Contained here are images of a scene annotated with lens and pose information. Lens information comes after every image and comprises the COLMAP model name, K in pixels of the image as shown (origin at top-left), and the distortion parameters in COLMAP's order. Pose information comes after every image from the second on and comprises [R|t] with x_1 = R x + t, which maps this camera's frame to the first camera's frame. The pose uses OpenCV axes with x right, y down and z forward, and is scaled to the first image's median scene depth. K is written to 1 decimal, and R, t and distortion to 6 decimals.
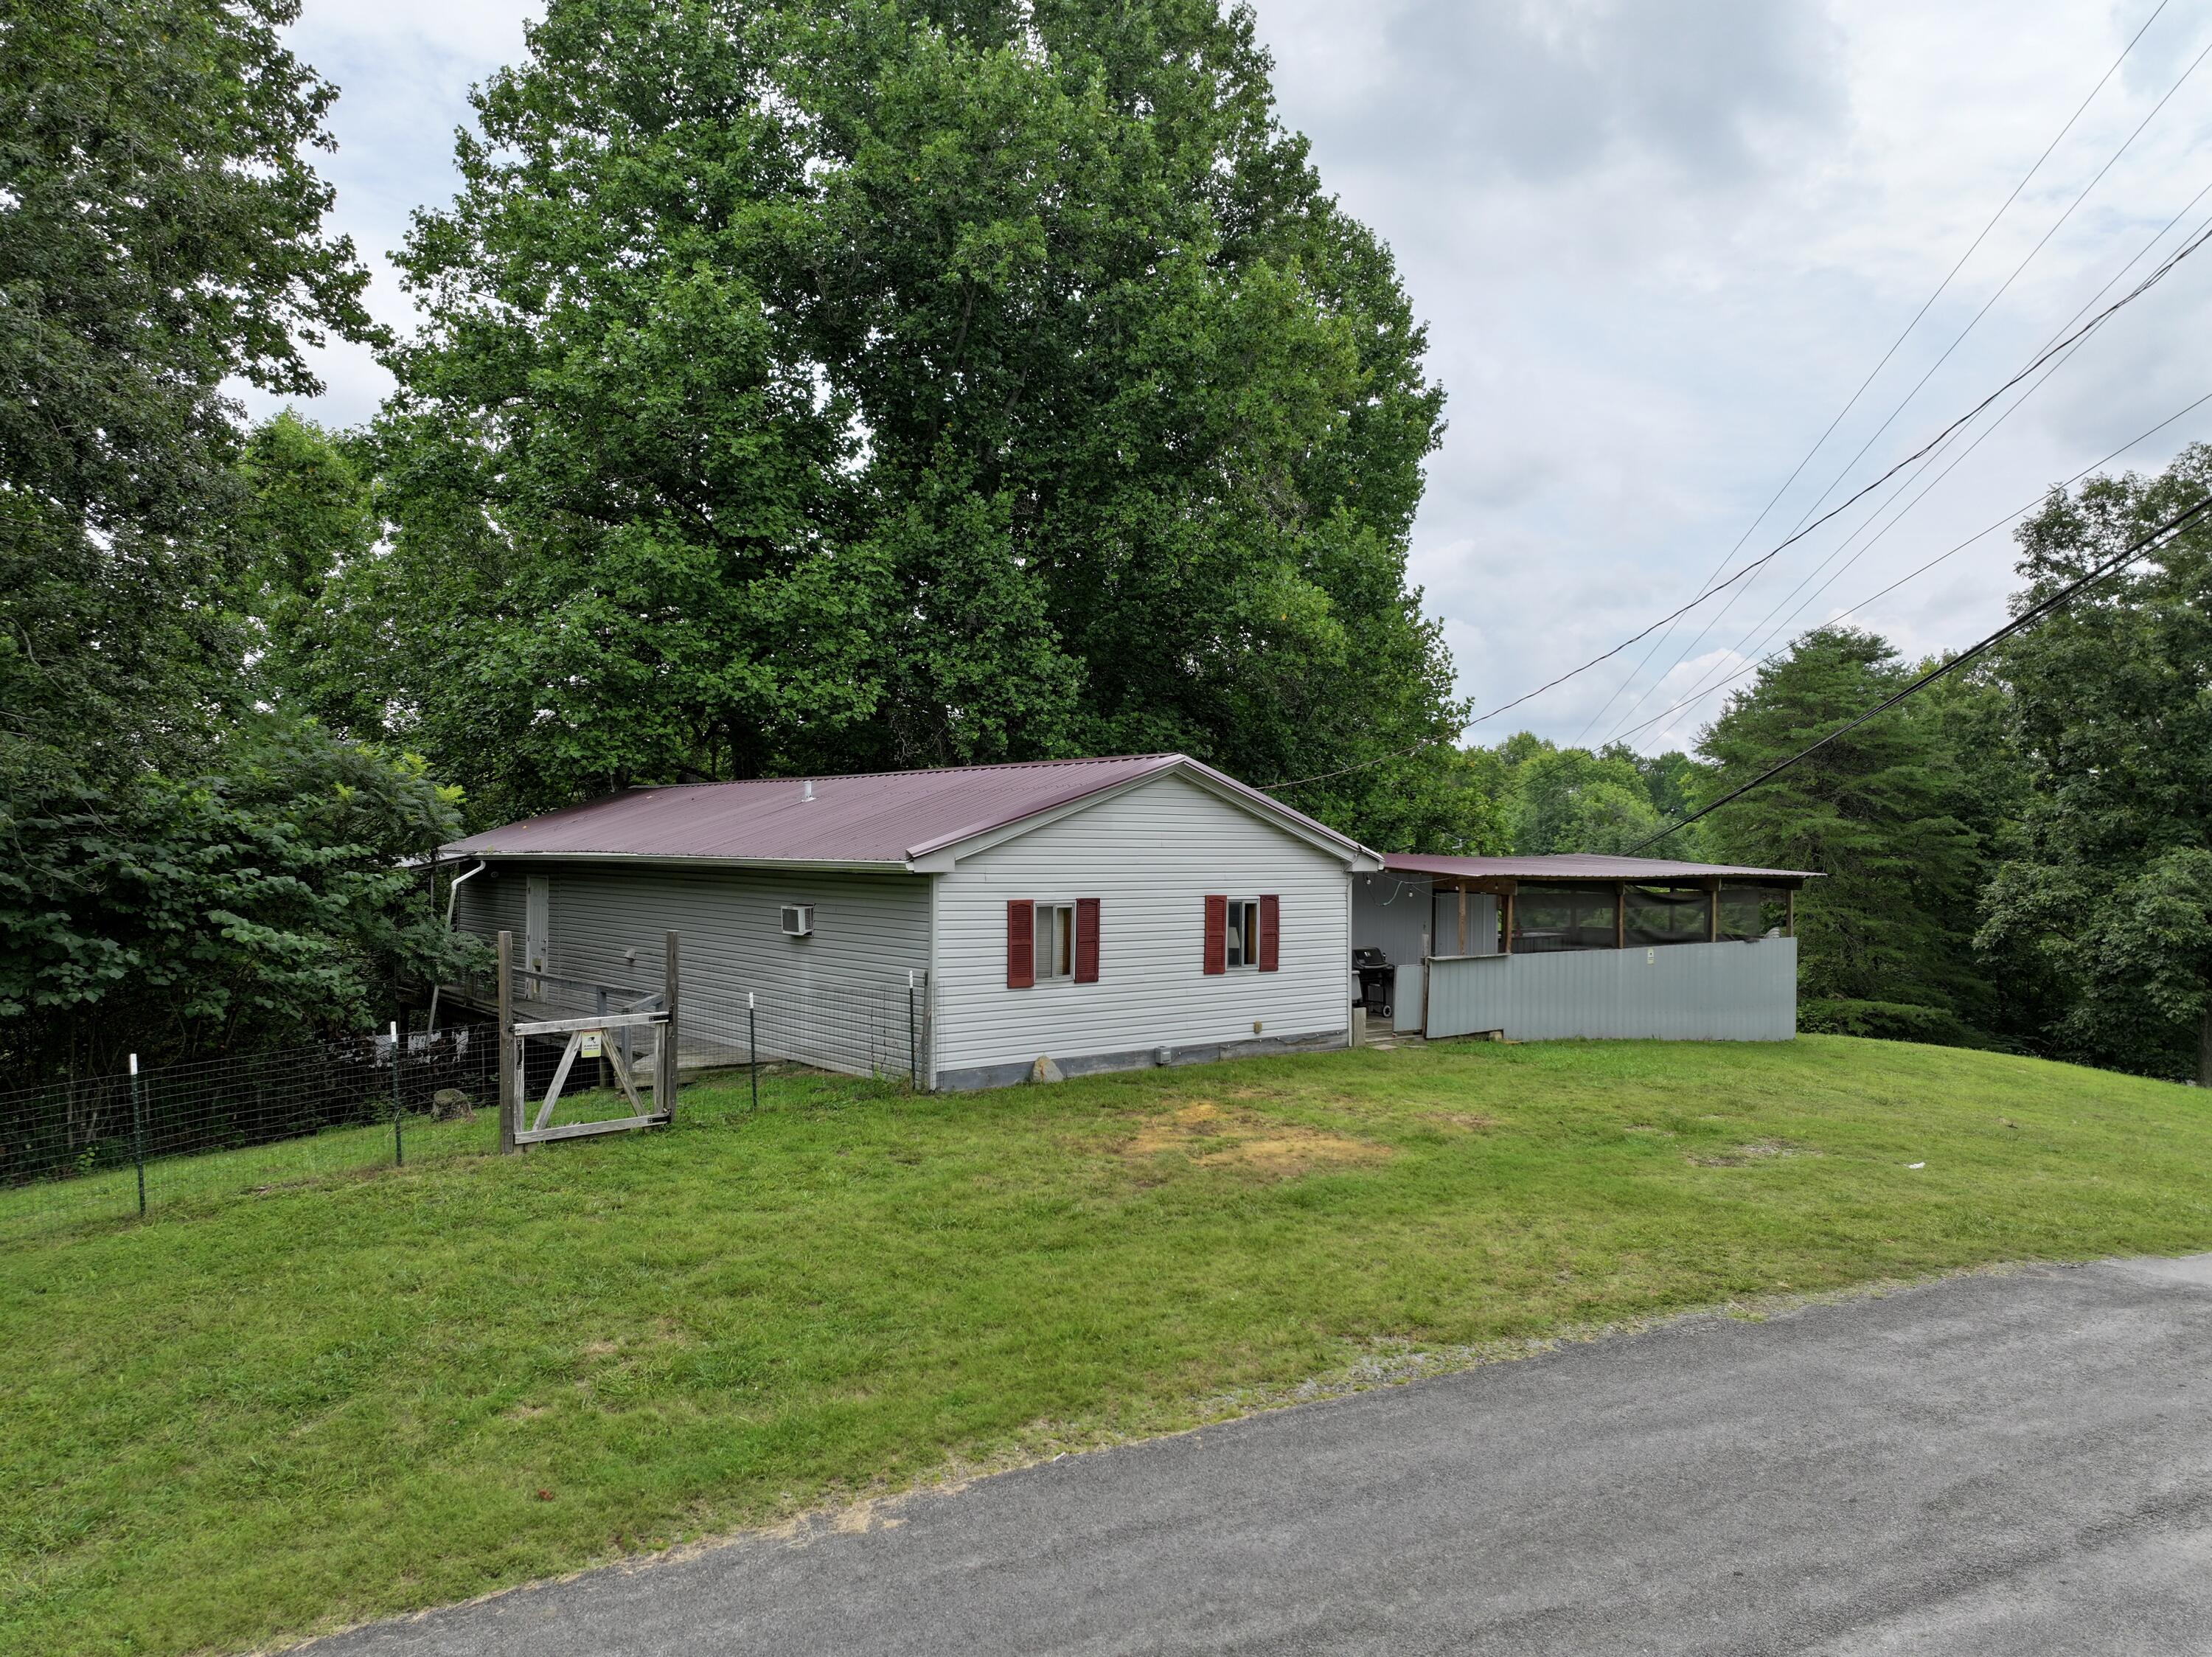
lens RADIAL K [[1519.7, 0, 1089.1], [0, 1519.7, 821.5], [0, 0, 1]] dist [-0.010084, 0.024206]
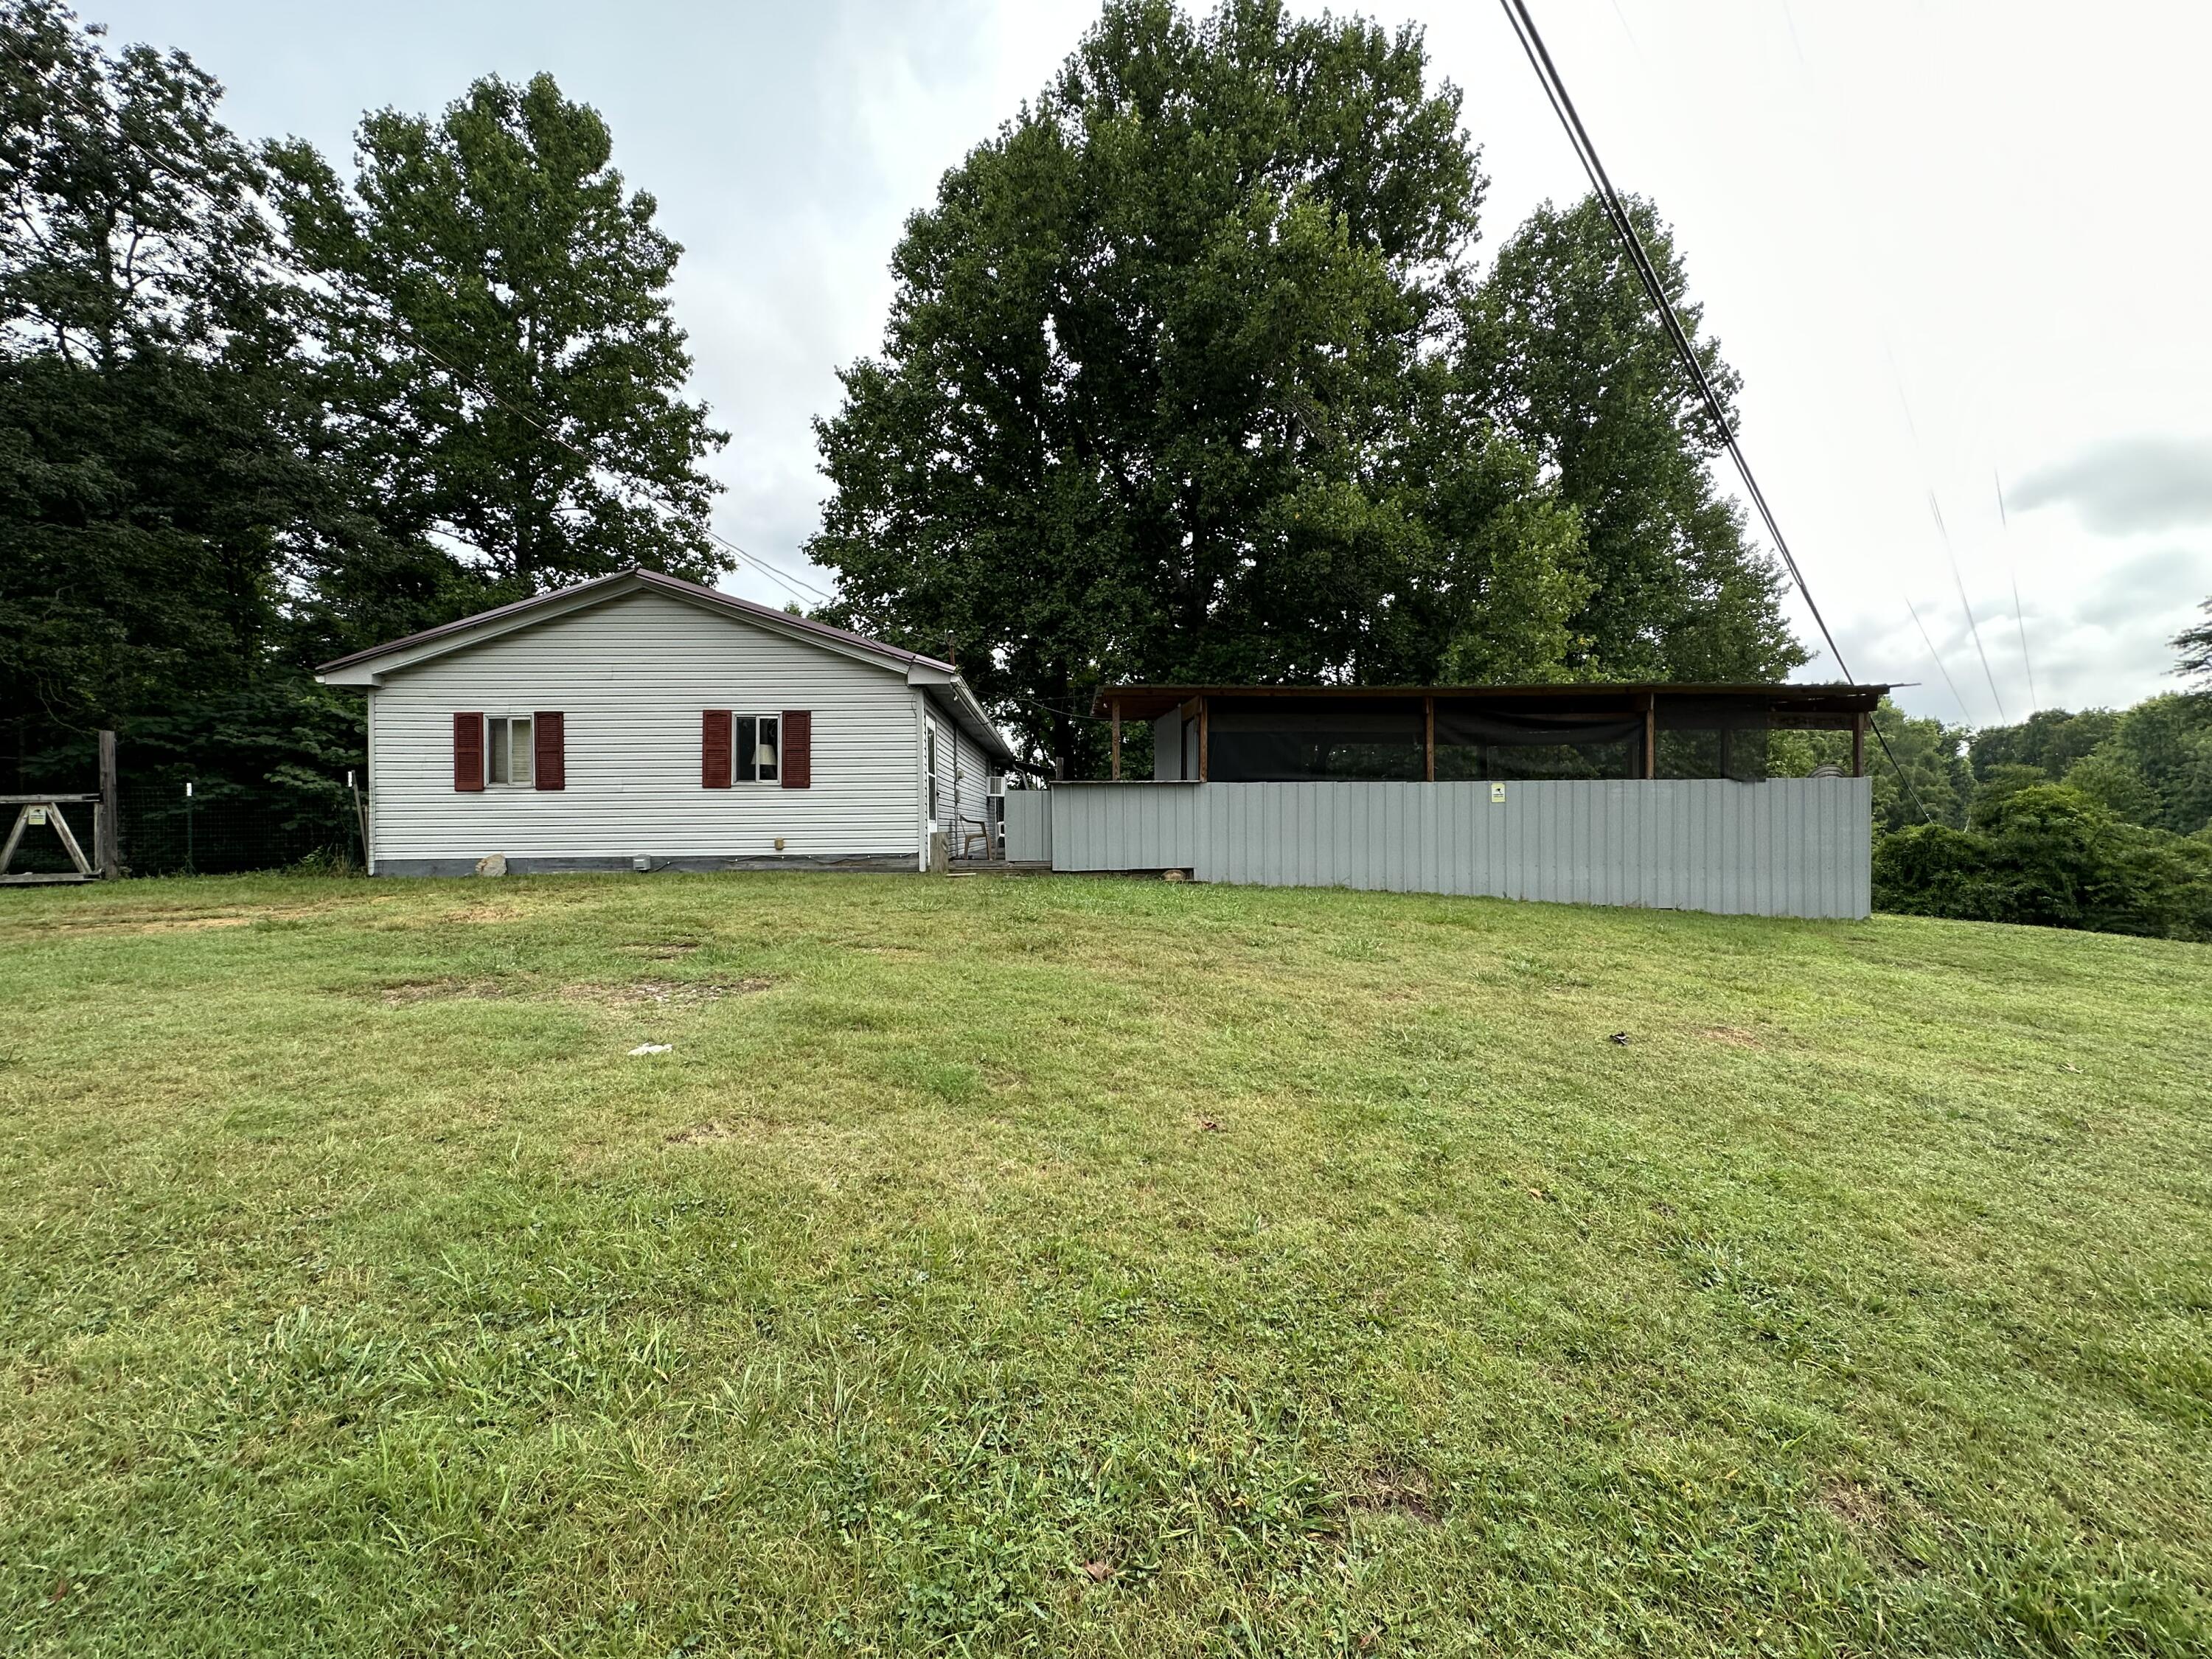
lens RADIAL K [[893.2, 0, 1084.5], [0, 893.2, 822.4], [0, 0, 1]] dist [-0.000728, 0.000110]
pose [[0.795539, -0.007094, -0.605861, 0.619025], [0.027380, 0.999331, 0.024251, 0.112456], [0.605284, -0.035881, 0.795201, 0.660365]]
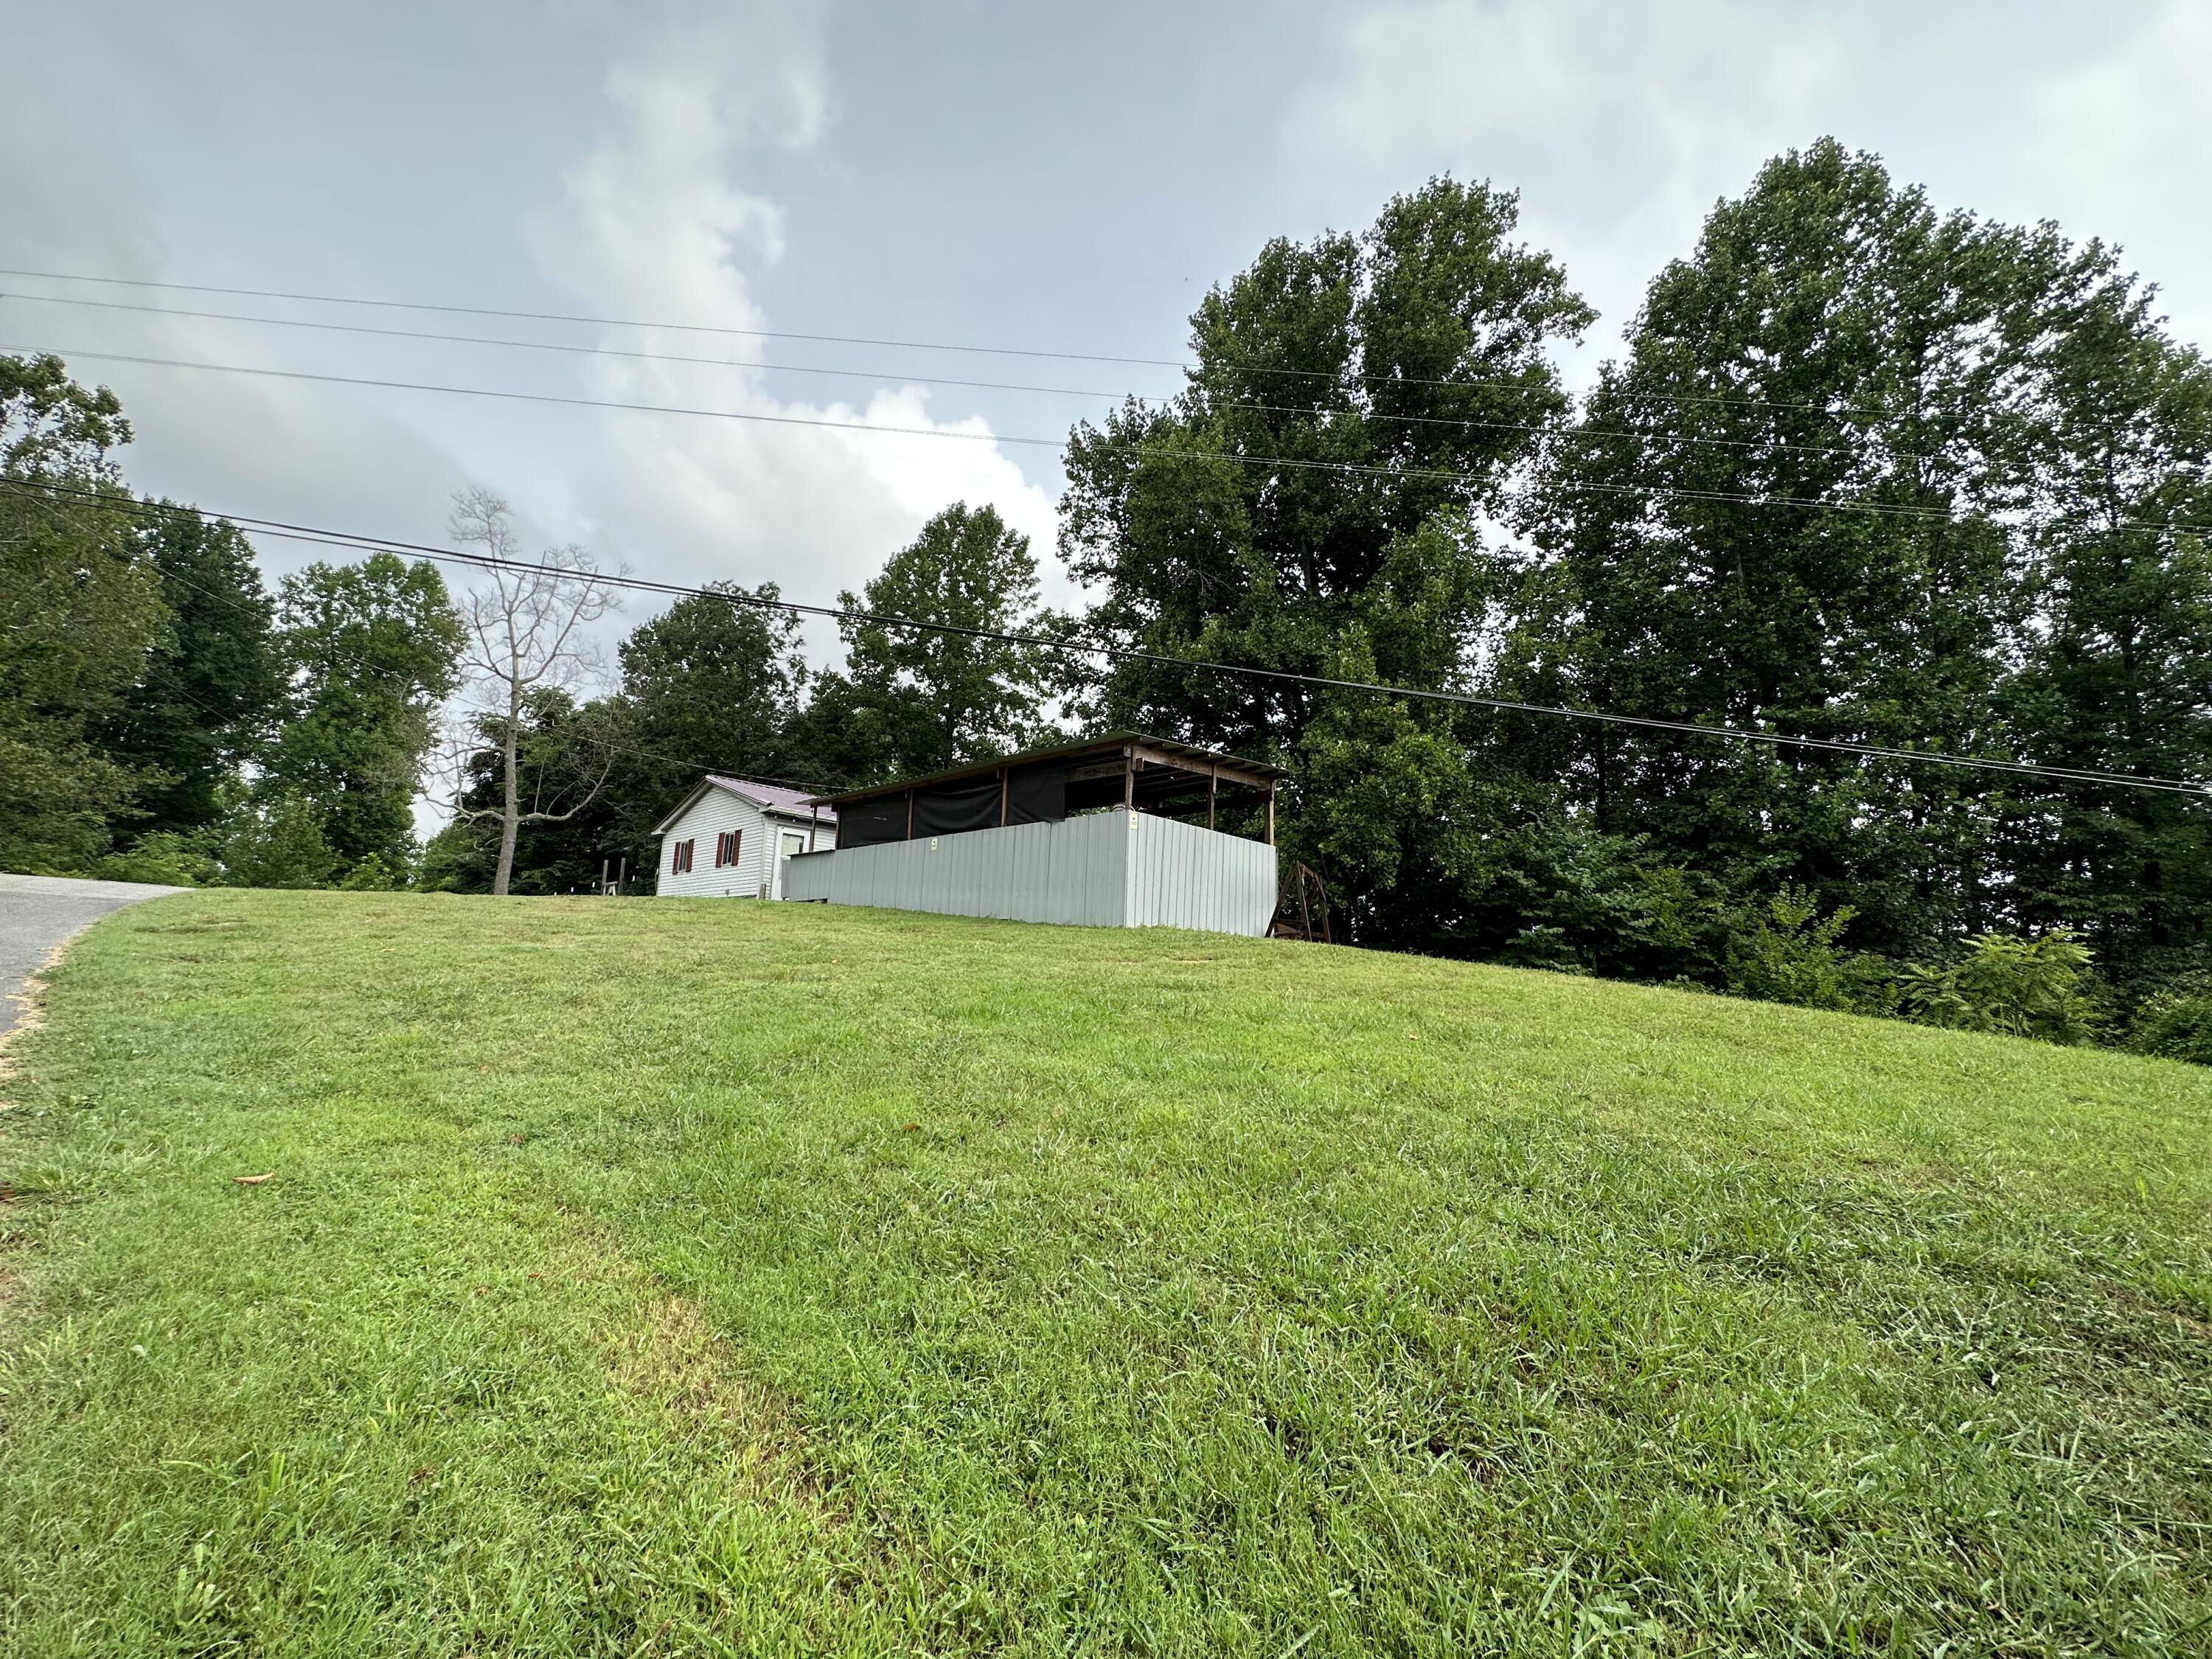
lens RADIAL K [[893.2, 0, 1100.8], [0, 893.2, 823.7], [0, 0, 1]] dist [-0.000728, 0.000110]
pose [[0.119056, -0.163199, -0.979383, 1.406597], [0.001244, 0.986423, -0.164221, 0.247165], [0.992887, 0.018333, 0.117642, 1.366731]]
